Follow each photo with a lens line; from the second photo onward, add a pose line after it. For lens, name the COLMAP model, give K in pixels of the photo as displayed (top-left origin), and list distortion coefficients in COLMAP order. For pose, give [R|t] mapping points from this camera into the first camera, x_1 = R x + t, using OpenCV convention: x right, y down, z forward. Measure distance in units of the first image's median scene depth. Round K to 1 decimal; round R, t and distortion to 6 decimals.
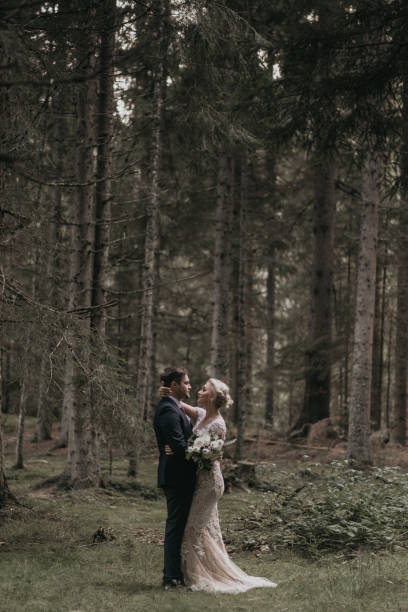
lens RADIAL K [[1424.2, 0, 204.0], [0, 1424.2, 306.0], [0, 0, 1]] dist [-0.001588, -0.179290]
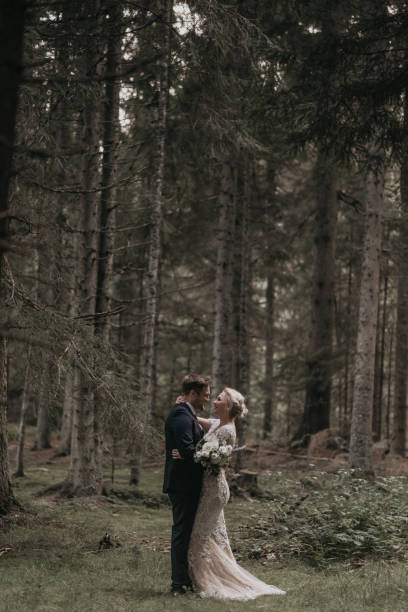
lens RADIAL K [[1424.2, 0, 204.0], [0, 1424.2, 306.0], [0, 0, 1]] dist [-0.001588, -0.179290]
pose [[0.999955, 0.008788, 0.003651, -0.006458], [-0.008758, 0.999928, -0.008201, 0.002230], [-0.003723, 0.008168, 0.999960, 0.000743]]
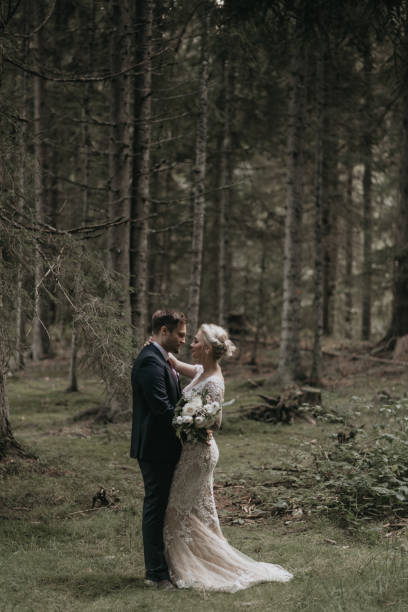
lens RADIAL K [[1424.2, 0, 204.0], [0, 1424.2, 306.0], [0, 0, 1]] dist [-0.001588, -0.179290]
pose [[0.996145, -0.009163, -0.087246, 0.042562], [0.015691, 0.997102, 0.074443, -0.009844], [0.086311, -0.075525, 0.993401, 0.117944]]
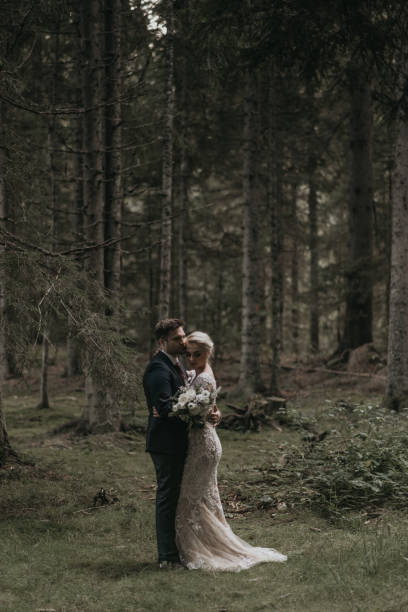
lens RADIAL K [[1424.2, 0, 204.0], [0, 1424.2, 306.0], [0, 0, 1]] dist [-0.001588, -0.179290]
pose [[0.998607, -0.031653, -0.042214, 0.024339], [0.034185, 0.997573, 0.060658, -0.010687], [0.040191, -0.062016, 0.997266, 0.063542]]
